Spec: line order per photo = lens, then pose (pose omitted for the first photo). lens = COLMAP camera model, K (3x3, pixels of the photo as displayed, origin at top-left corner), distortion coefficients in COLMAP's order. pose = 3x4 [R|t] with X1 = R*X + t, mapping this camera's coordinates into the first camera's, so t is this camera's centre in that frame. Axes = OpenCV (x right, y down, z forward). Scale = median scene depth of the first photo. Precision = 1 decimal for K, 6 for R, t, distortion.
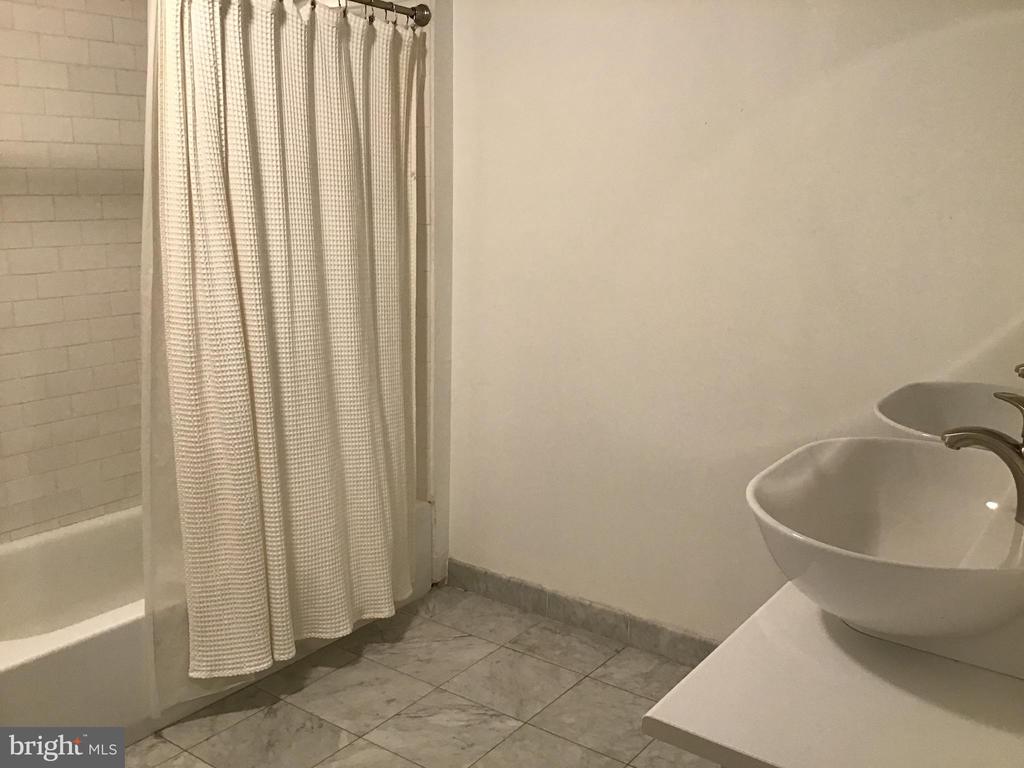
lens RADIAL K [[918.4, 0, 504.6], [0, 918.4, 389.3], [0, 0, 1]] dist [0.050331, -0.102922]
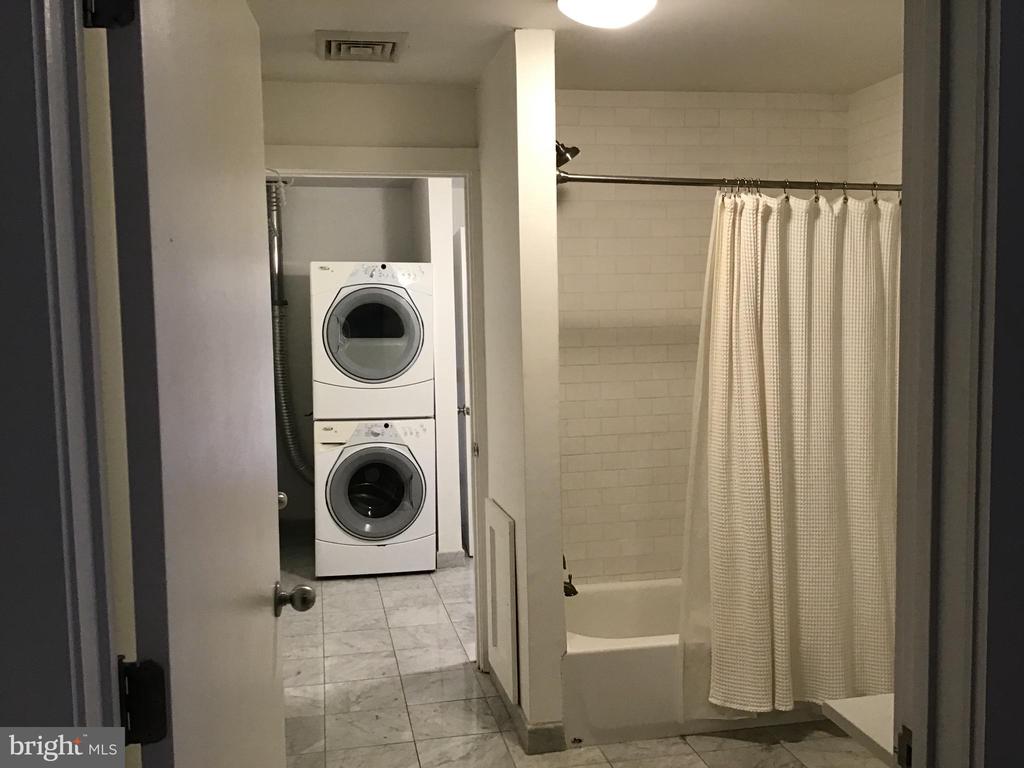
lens RADIAL K [[918.4, 0, 516.0], [0, 918.4, 385.1], [0, 0, 1]] dist [0.050331, -0.102922]
pose [[0.745901, 0.019924, -0.665759, 0.327749], [-0.110829, 0.989330, -0.094563, 0.016399], [0.656772, 0.144321, 0.740150, -0.235159]]
